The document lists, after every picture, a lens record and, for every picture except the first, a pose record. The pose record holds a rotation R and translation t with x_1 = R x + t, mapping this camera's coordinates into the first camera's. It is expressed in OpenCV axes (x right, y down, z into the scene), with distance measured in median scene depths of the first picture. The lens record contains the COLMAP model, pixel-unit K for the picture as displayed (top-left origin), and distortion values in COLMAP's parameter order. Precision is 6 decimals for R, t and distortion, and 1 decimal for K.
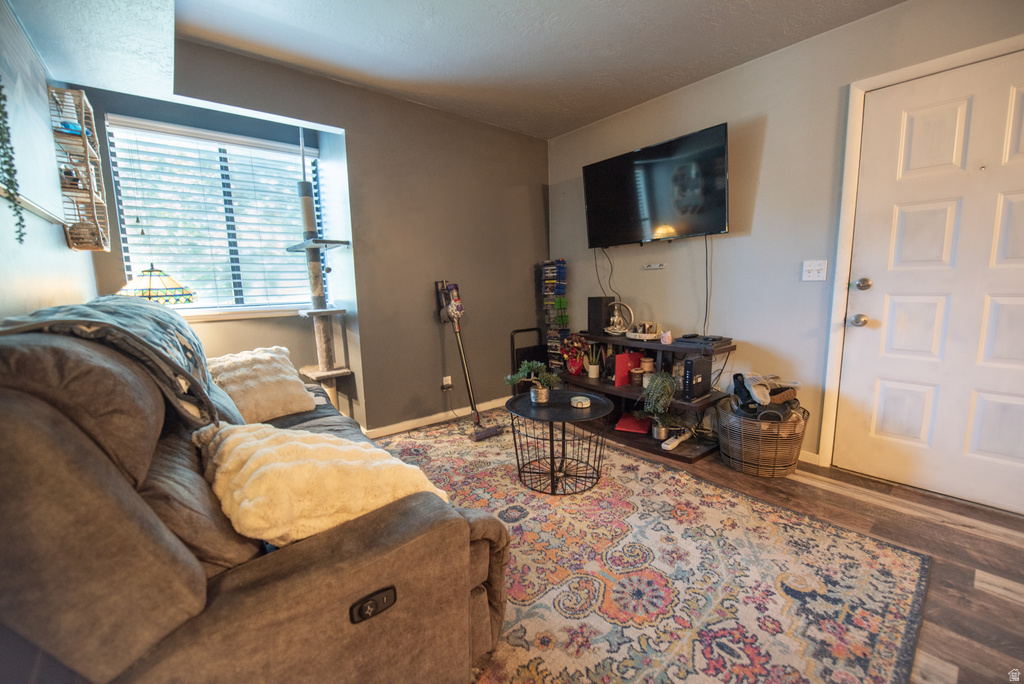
lens RADIAL K [[408.1, 0, 514.0], [0, 408.1, 343.9], [0, 0, 1]] dist [-0.015273, -0.002609]
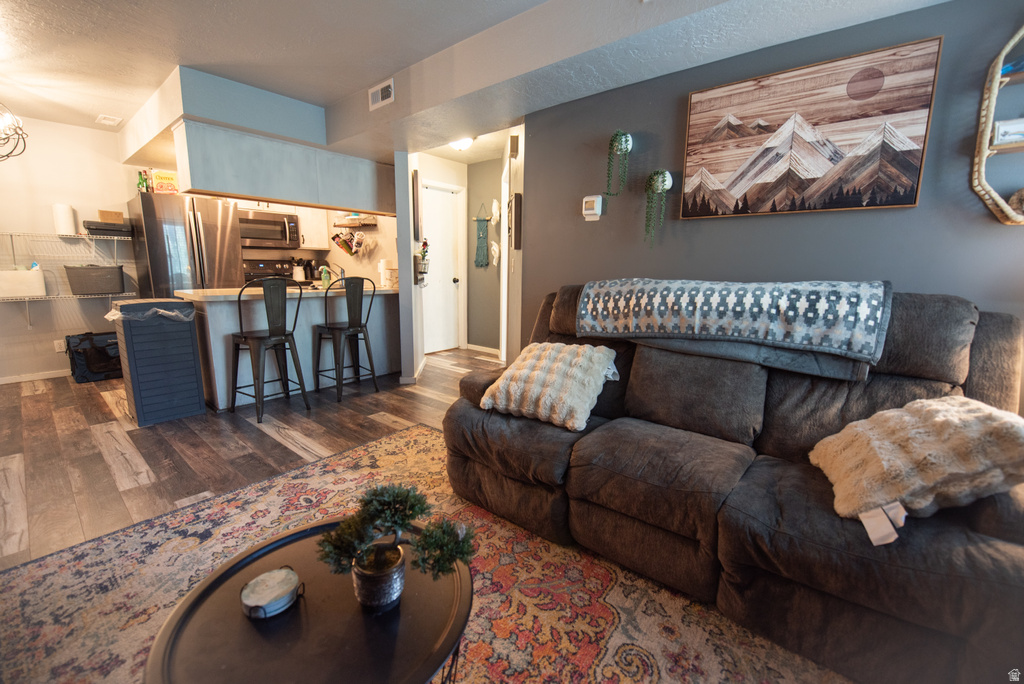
lens RADIAL K [[408.1, 0, 514.0], [0, 408.1, 343.9], [0, 0, 1]] dist [-0.015273, -0.002609]
pose [[-0.980832, 0.041392, -0.190406, 0.005791], [-0.023169, 0.945470, 0.324884, -0.275381], [0.193471, 0.323068, -0.926389, 1.806880]]
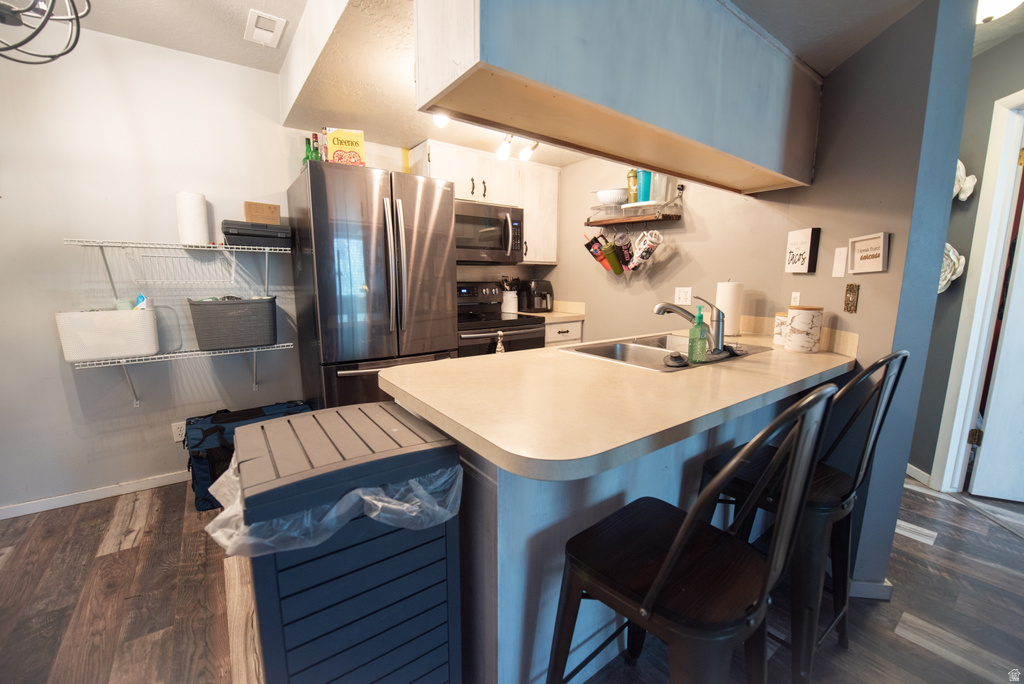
lens RADIAL K [[408.1, 0, 514.0], [0, 408.1, 343.9], [0, 0, 1]] dist [-0.015273, -0.002609]
pose [[-0.998368, 0.007305, 0.056636, 0.948066], [0.023904, 0.954174, 0.298295, -0.125853], [-0.051862, 0.299162, -0.952792, 0.286867]]
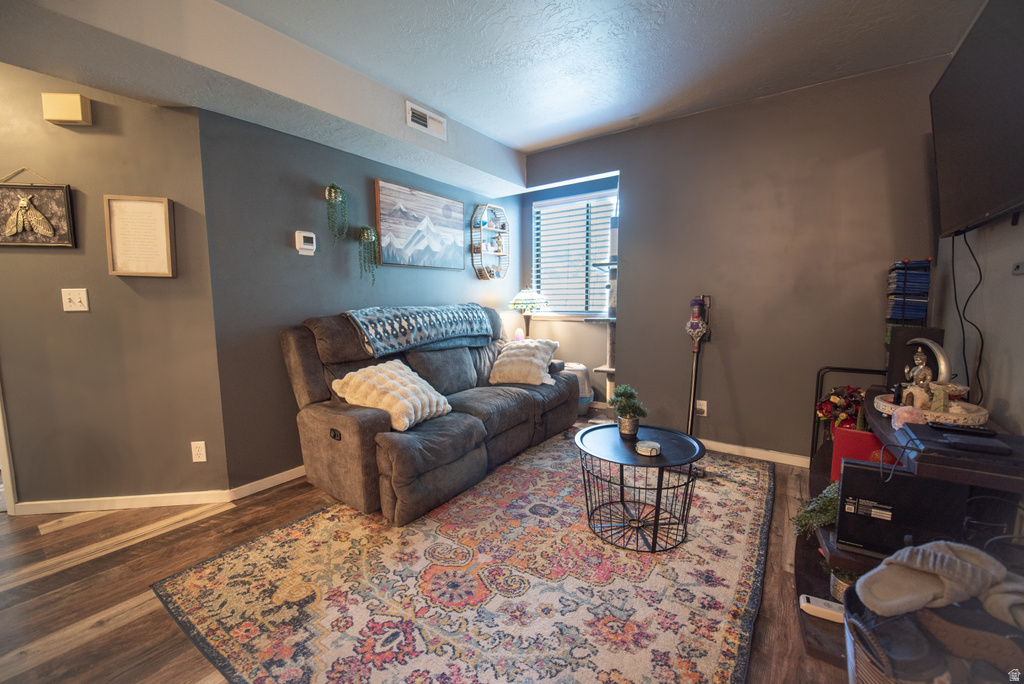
lens RADIAL K [[408.1, 0, 514.0], [0, 408.1, 343.9], [0, 0, 1]] dist [-0.015273, -0.002609]
pose [[0.262688, 0.121454, -0.957206, 1.164708], [-0.138308, 0.986541, 0.087220, -0.132501], [0.954917, 0.109477, 0.275950, 0.683173]]
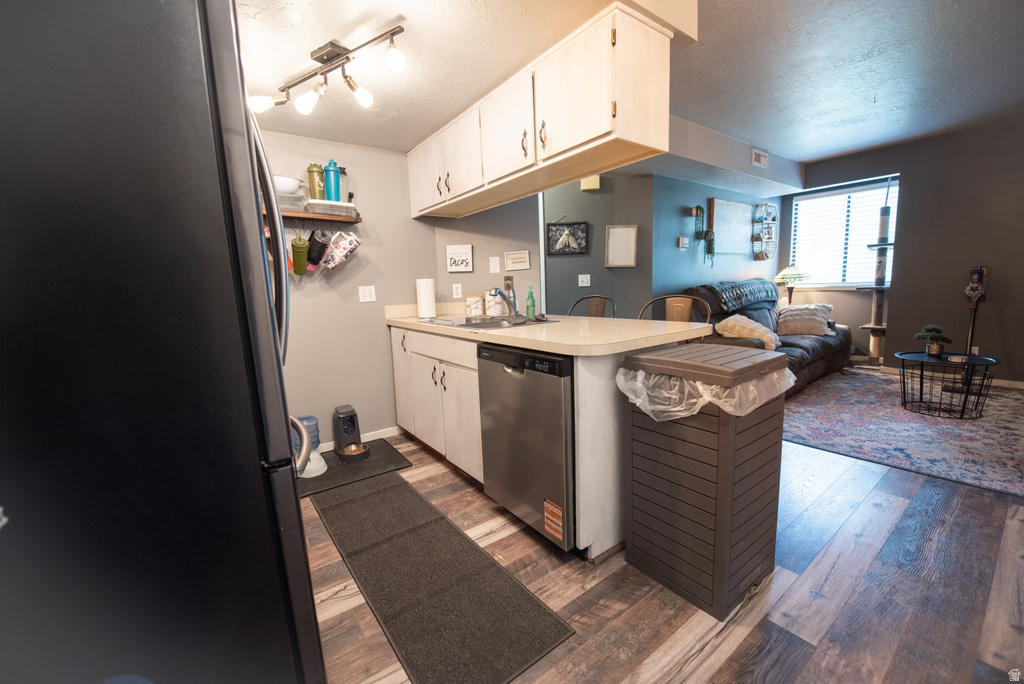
lens RADIAL K [[408.1, 0, 514.0], [0, 408.1, 343.9], [0, 0, 1]] dist [-0.015273, -0.002609]
pose [[-0.055246, 0.166040, -0.984570, 2.136163], [-0.105369, 0.979600, 0.171115, 0.029462], [0.992897, 0.113197, -0.036623, -0.597589]]
